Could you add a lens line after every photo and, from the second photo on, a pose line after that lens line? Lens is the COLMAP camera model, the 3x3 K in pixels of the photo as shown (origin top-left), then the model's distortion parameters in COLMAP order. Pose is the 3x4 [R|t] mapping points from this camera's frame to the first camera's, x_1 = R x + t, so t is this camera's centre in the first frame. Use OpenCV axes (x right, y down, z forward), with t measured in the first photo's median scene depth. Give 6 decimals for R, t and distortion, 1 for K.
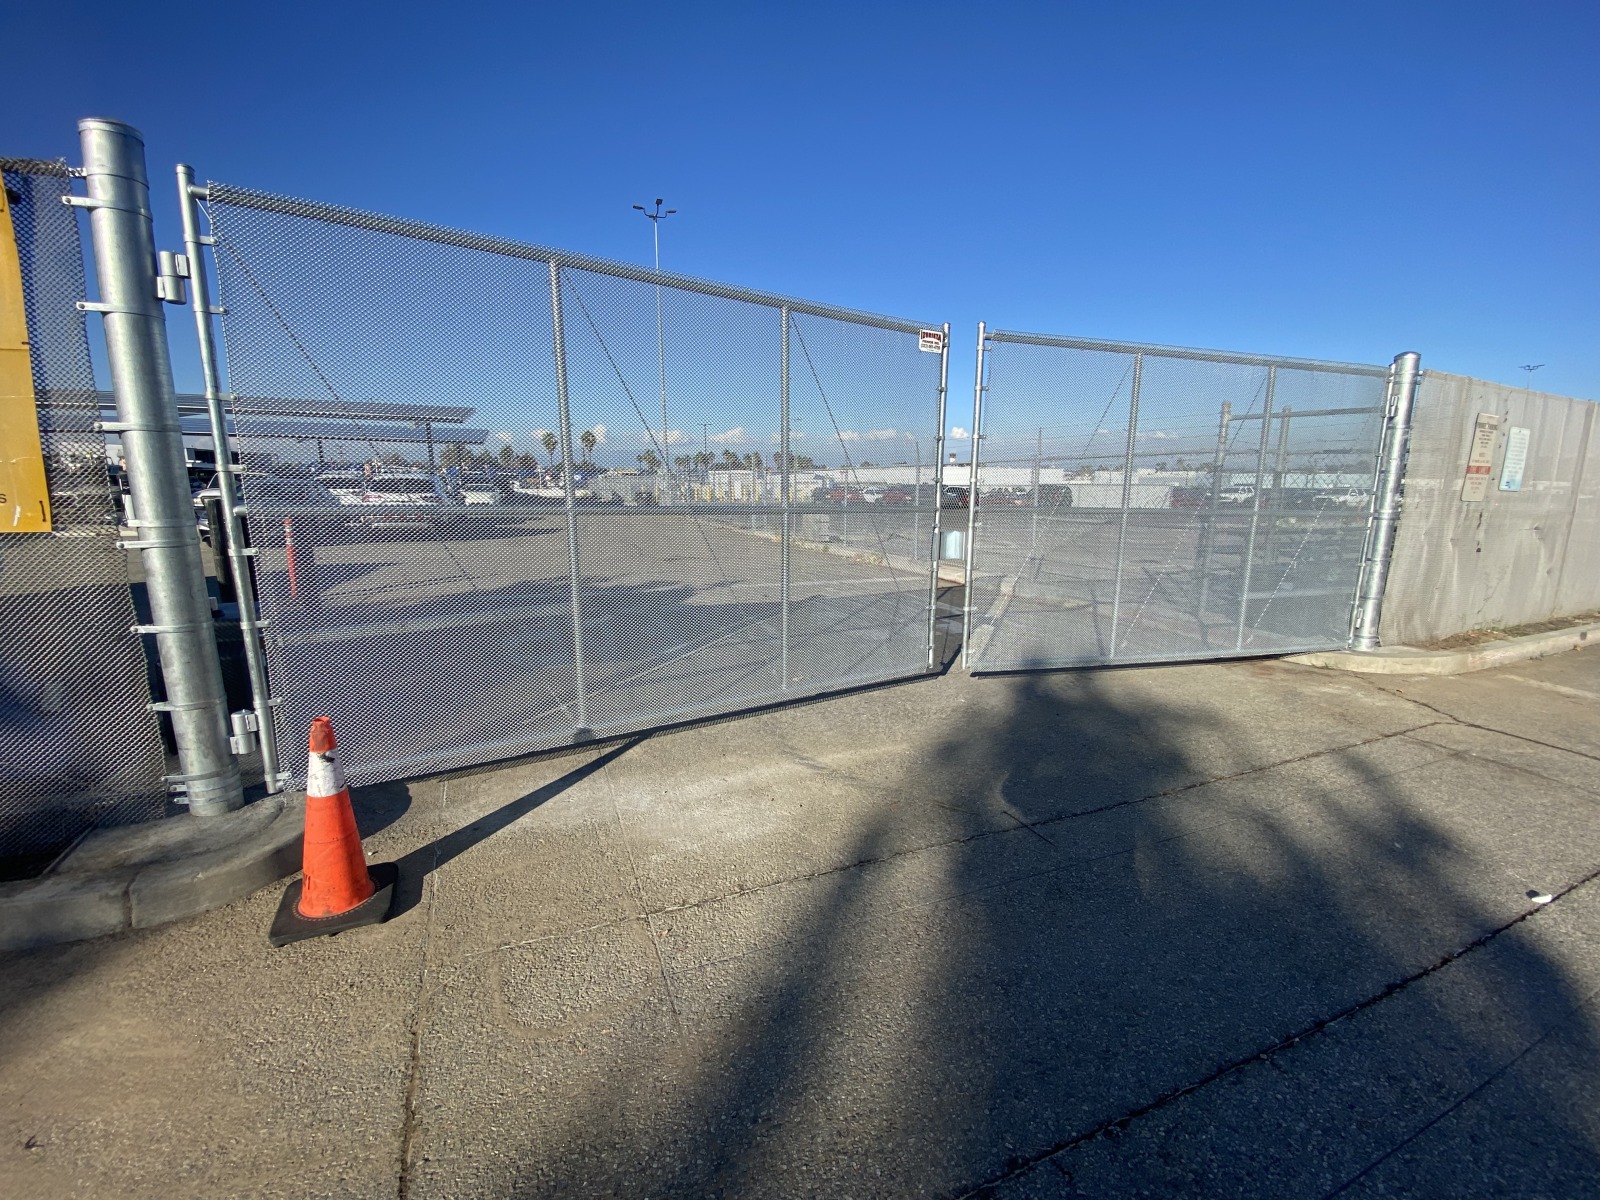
lens RADIAL K [[647.5, 0, 797.7], [0, 647.5, 597.0], [0, 0, 1]] dist [0.014130, -0.017470]
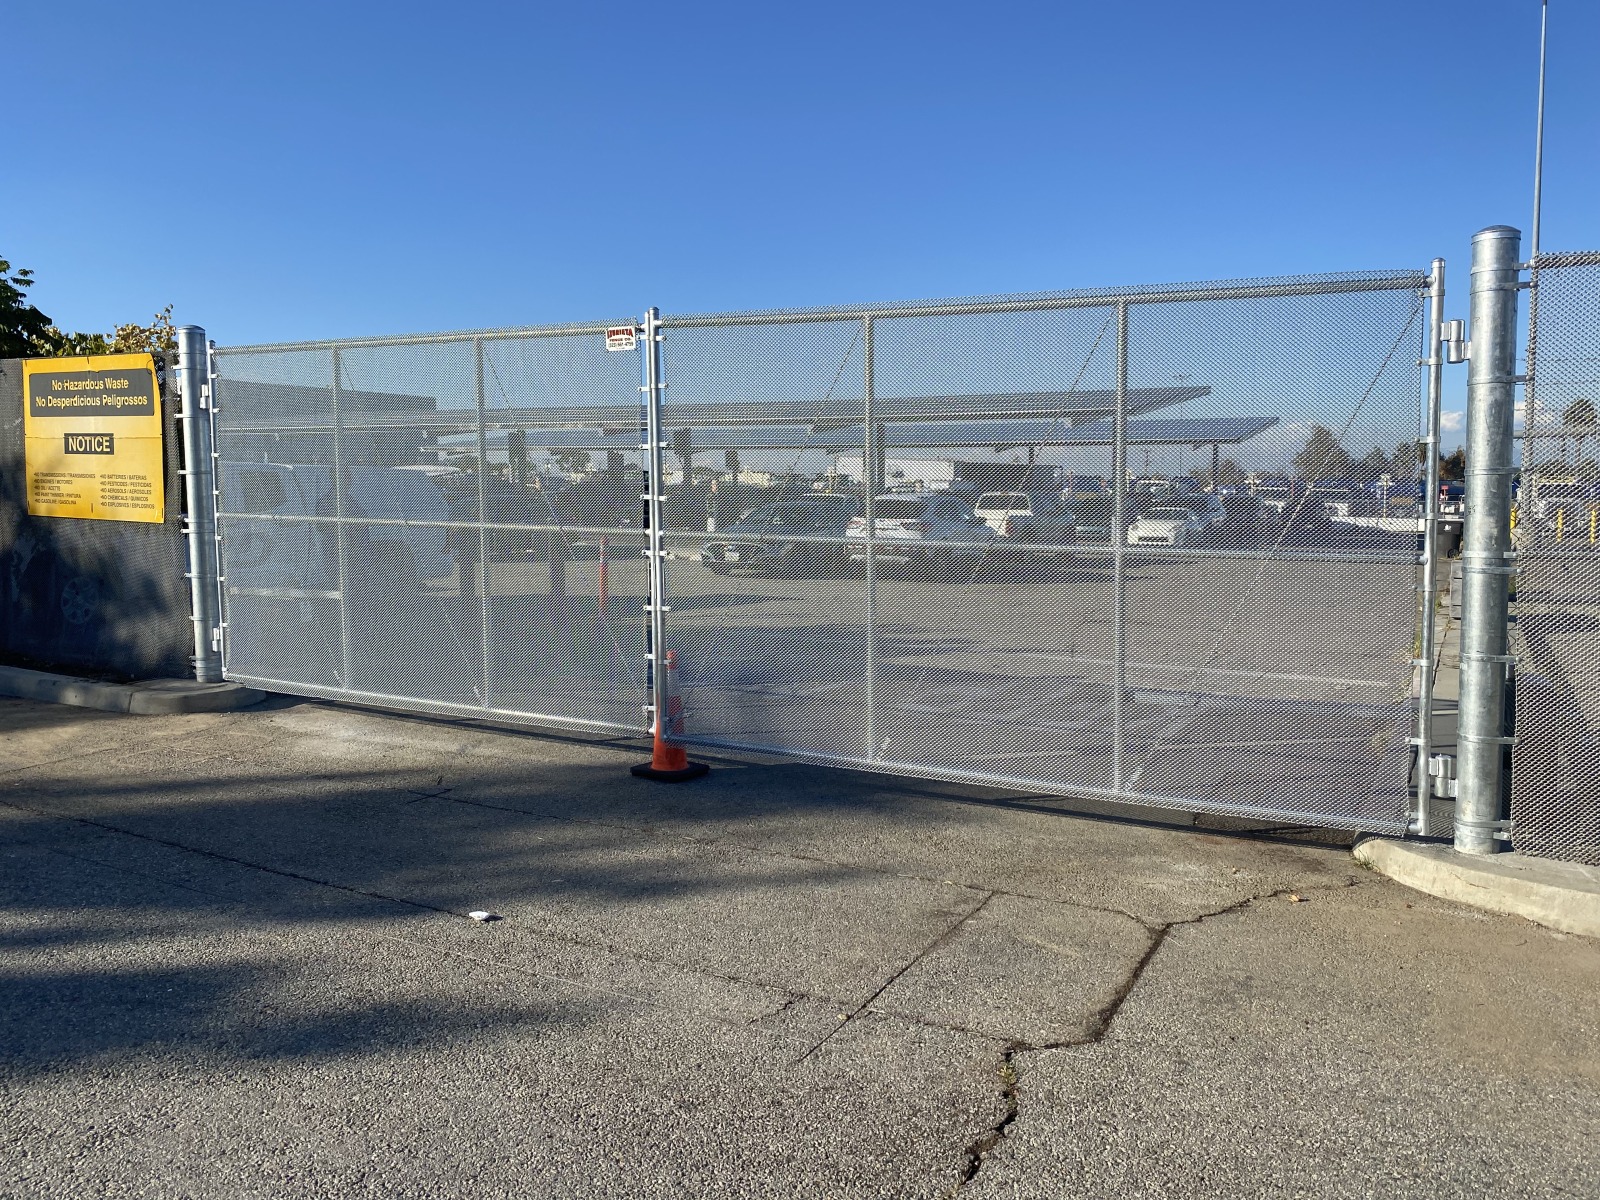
lens RADIAL K [[1219.9, 0, 809.3], [0, 1219.9, 591.1], [0, 0, 1]] dist [0.007334, -0.003404]
pose [[0.624355, 0.054032, -0.779269, 2.490391], [-0.135260, 0.990013, -0.039727, -0.007266], [0.769341, 0.130208, 0.625429, 0.124184]]
